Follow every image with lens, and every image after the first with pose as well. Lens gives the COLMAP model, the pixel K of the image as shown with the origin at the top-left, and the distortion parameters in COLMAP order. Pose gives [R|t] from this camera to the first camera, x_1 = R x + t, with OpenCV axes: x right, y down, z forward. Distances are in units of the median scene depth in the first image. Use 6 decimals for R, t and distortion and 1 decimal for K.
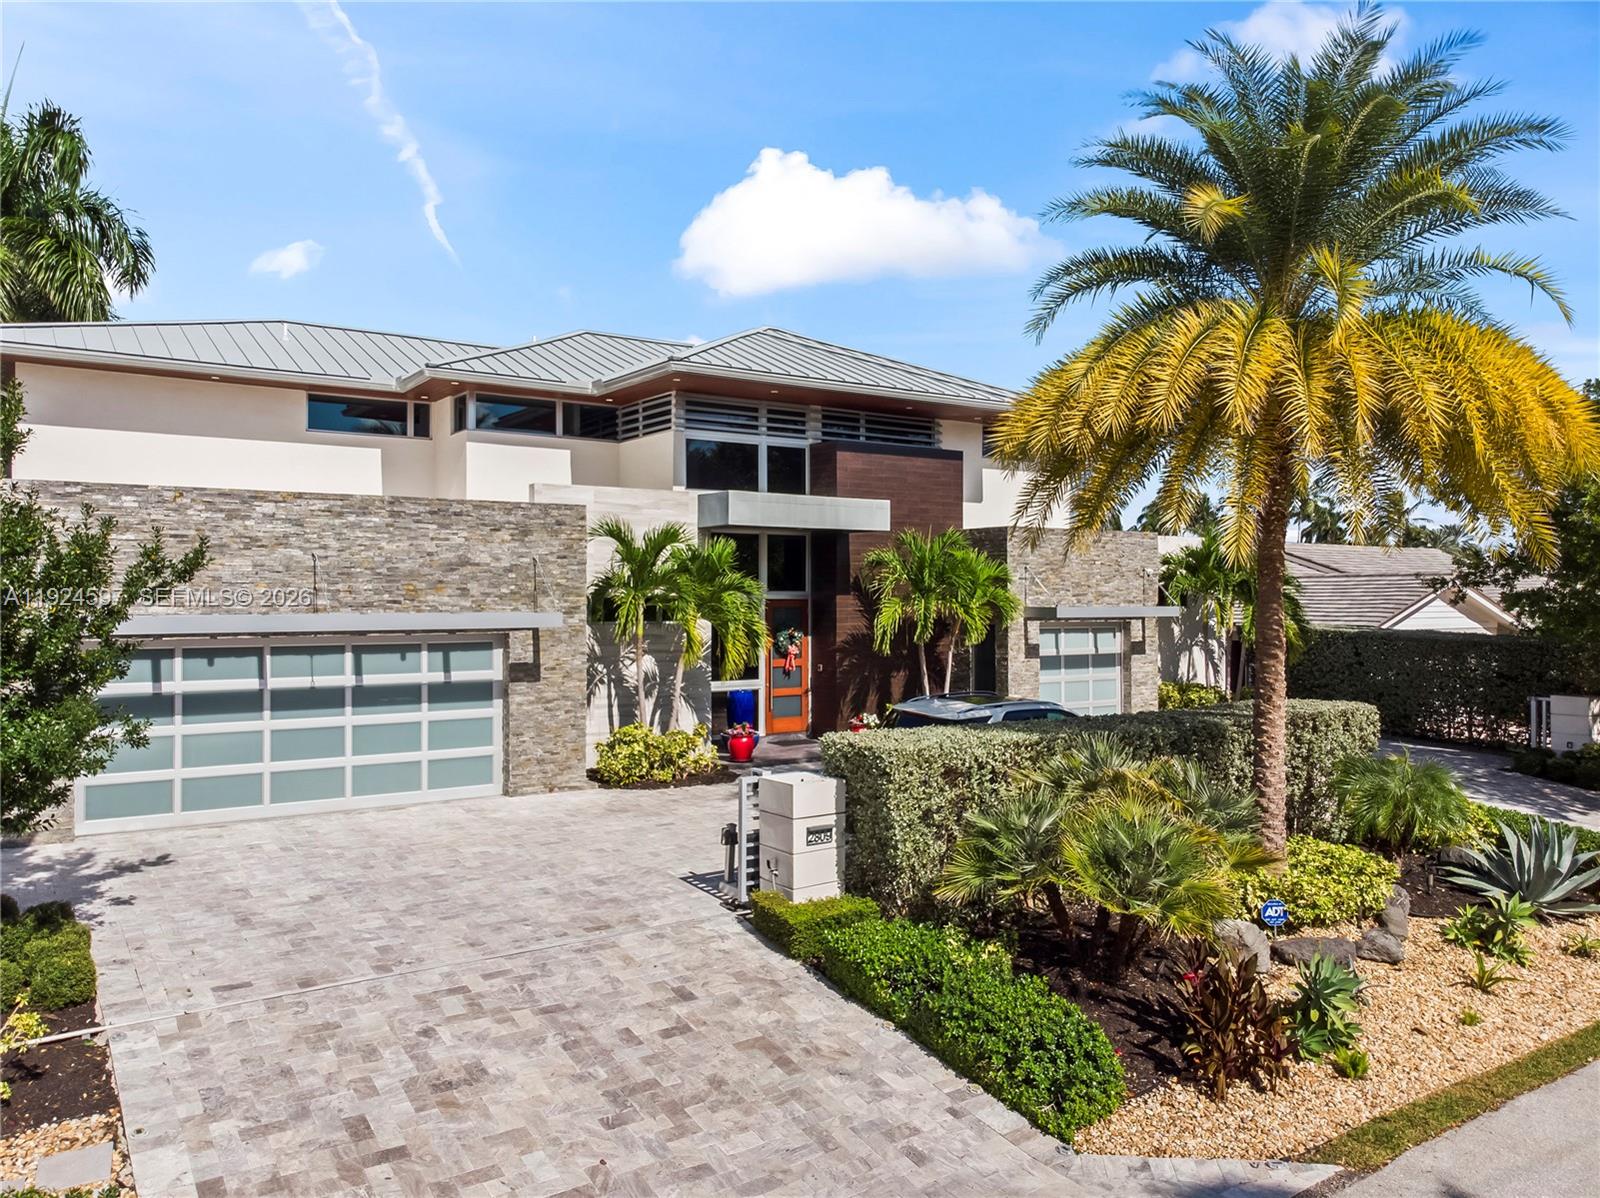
lens RADIAL K [[1163.4, 0, 807.0], [0, 1163.4, 592.8], [0, 0, 1]] dist [0.001717, -0.003199]
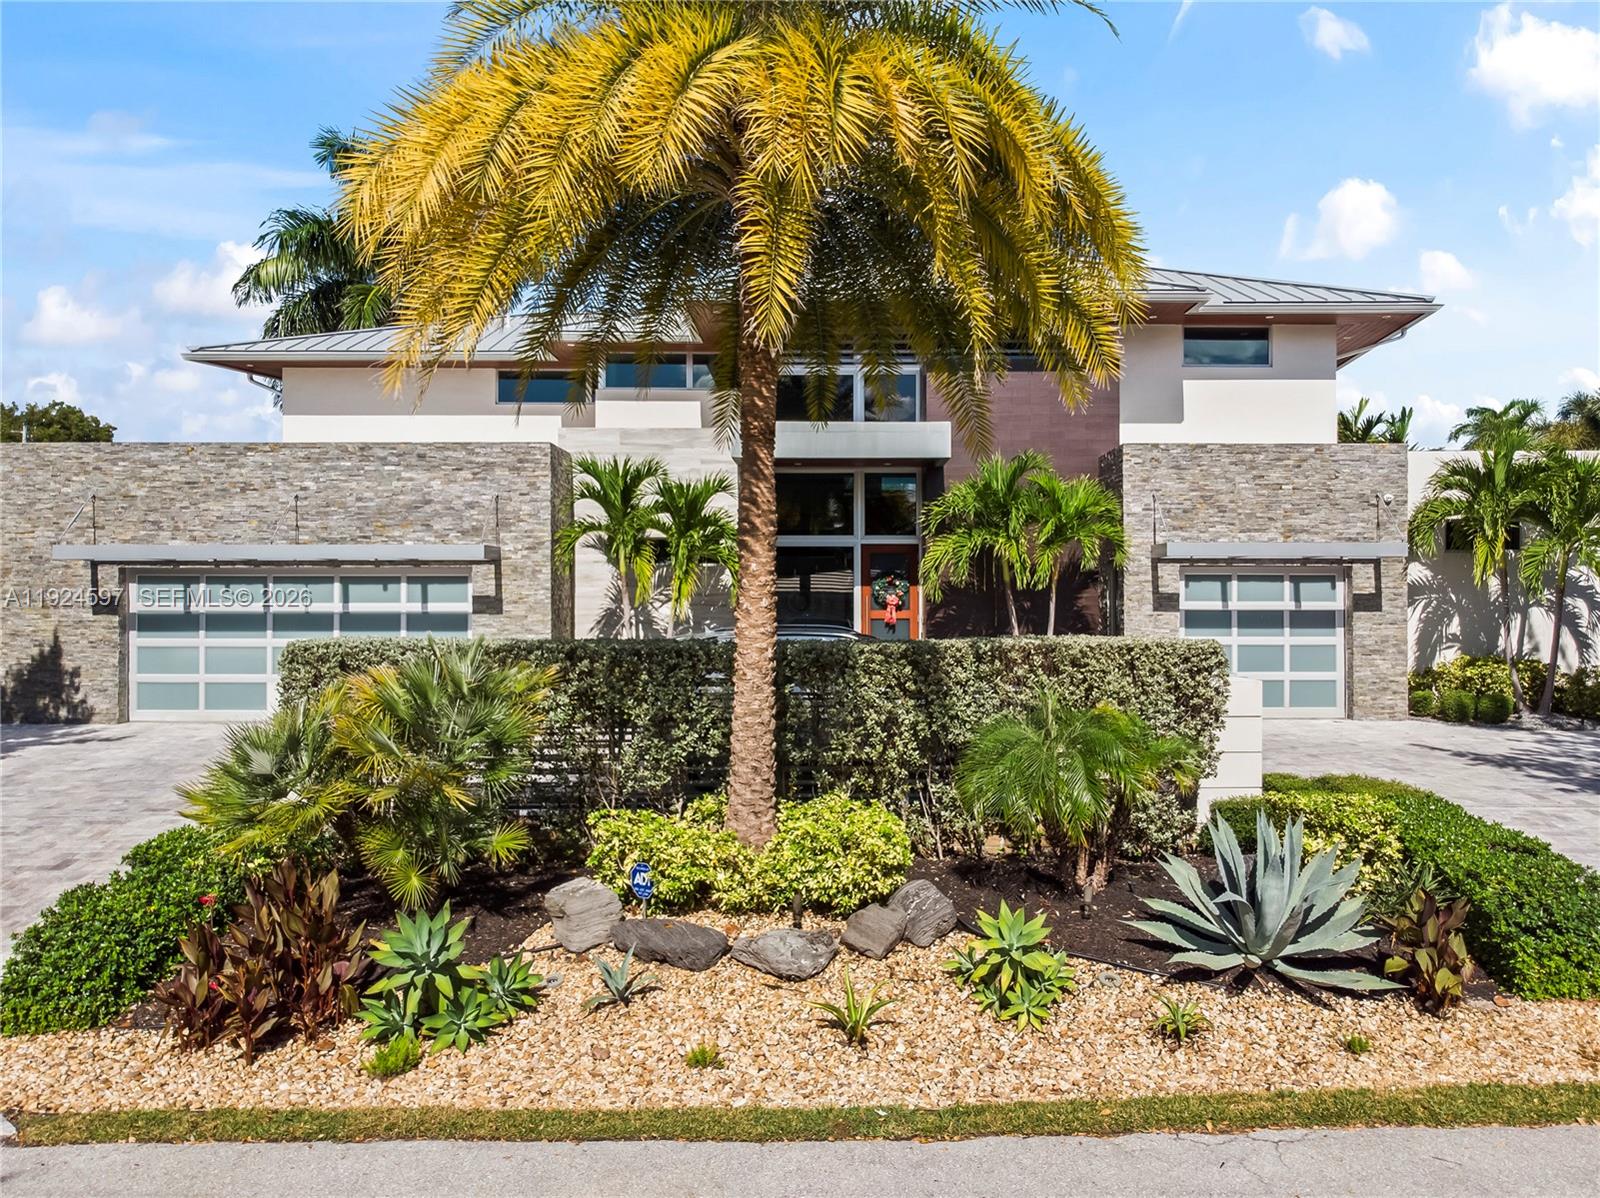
lens RADIAL K [[1176.3, 0, 832.8], [0, 1176.3, 603.4], [0, 0, 1]] dist [0.005395, 0.001319]
pose [[0.829643, -0.000107, -0.558294, 0.522011], [0.002262, 0.999992, 0.003170, 0.055606], [0.558289, -0.003893, 0.829637, 0.255519]]
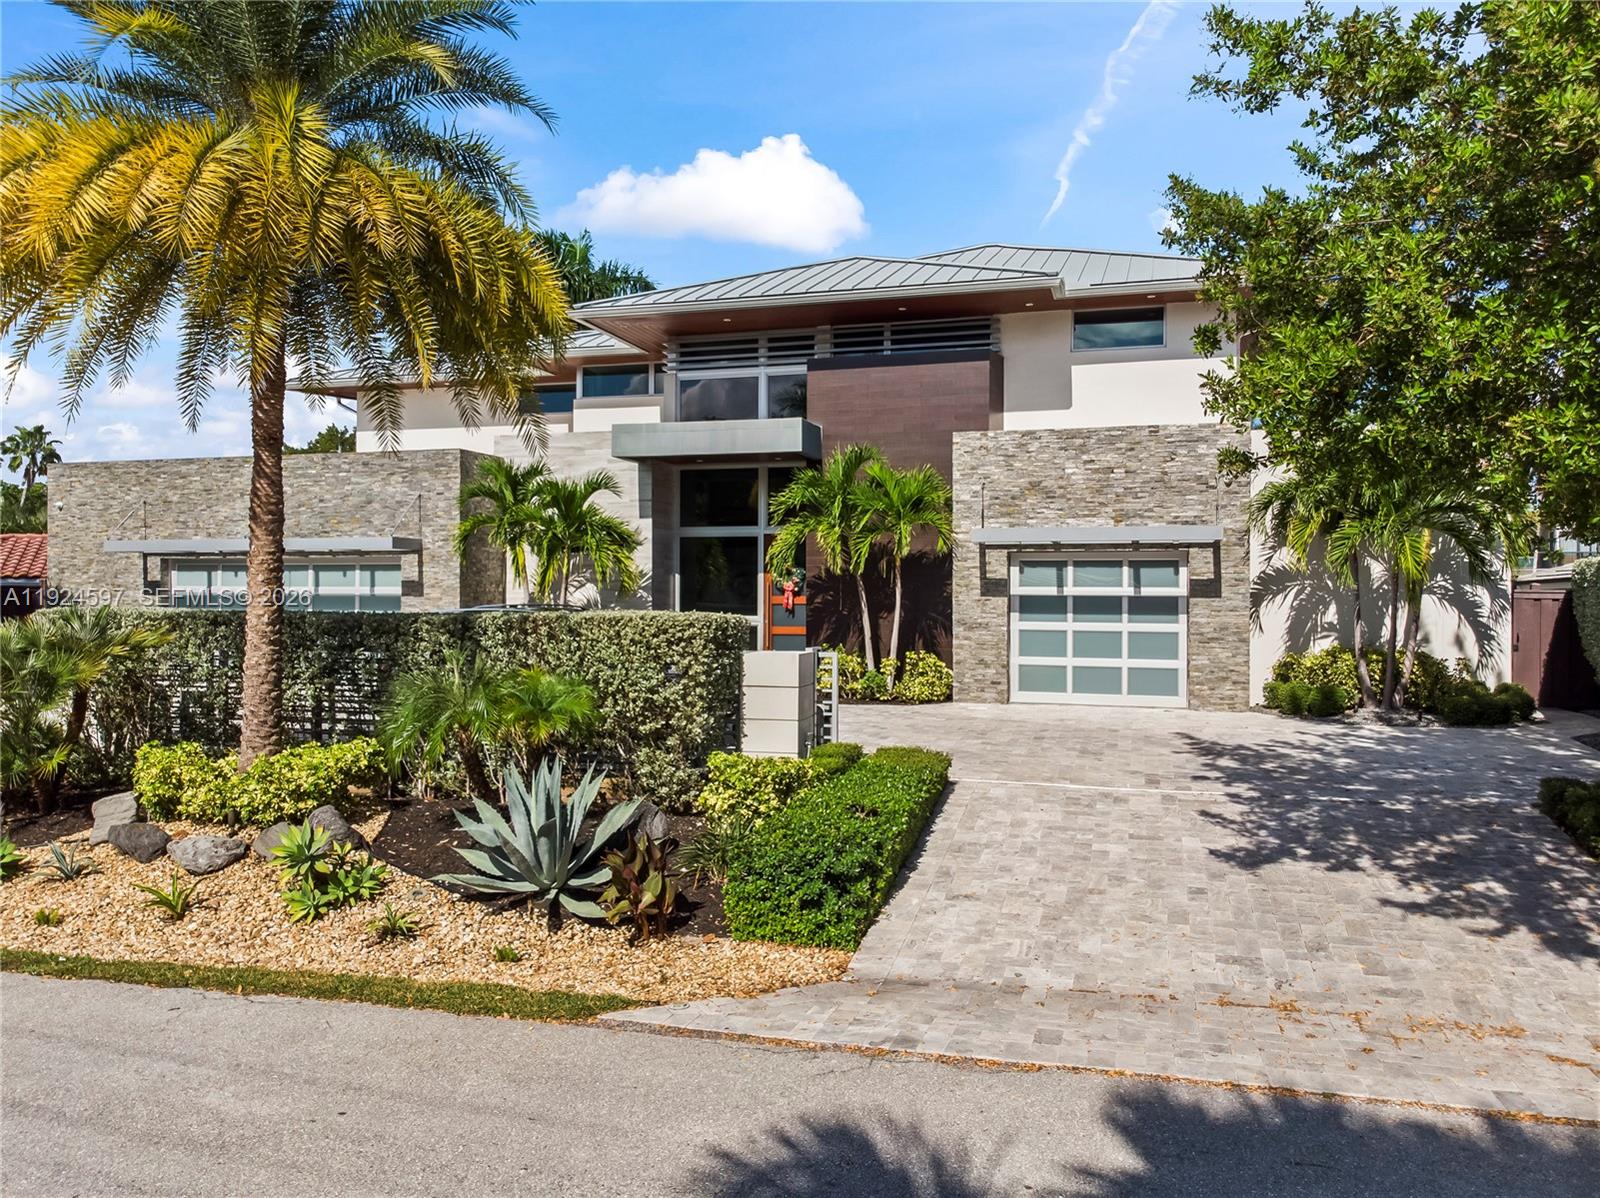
lens RADIAL K [[1163.4, 0, 807.0], [0, 1163.4, 592.8], [0, 0, 1]] dist [0.001717, -0.003199]
pose [[0.638533, -0.000205, -0.769595, 0.837218], [-0.002130, 0.999996, -0.002033, 0.064459], [0.769592, 0.002938, 0.638529, 0.461776]]
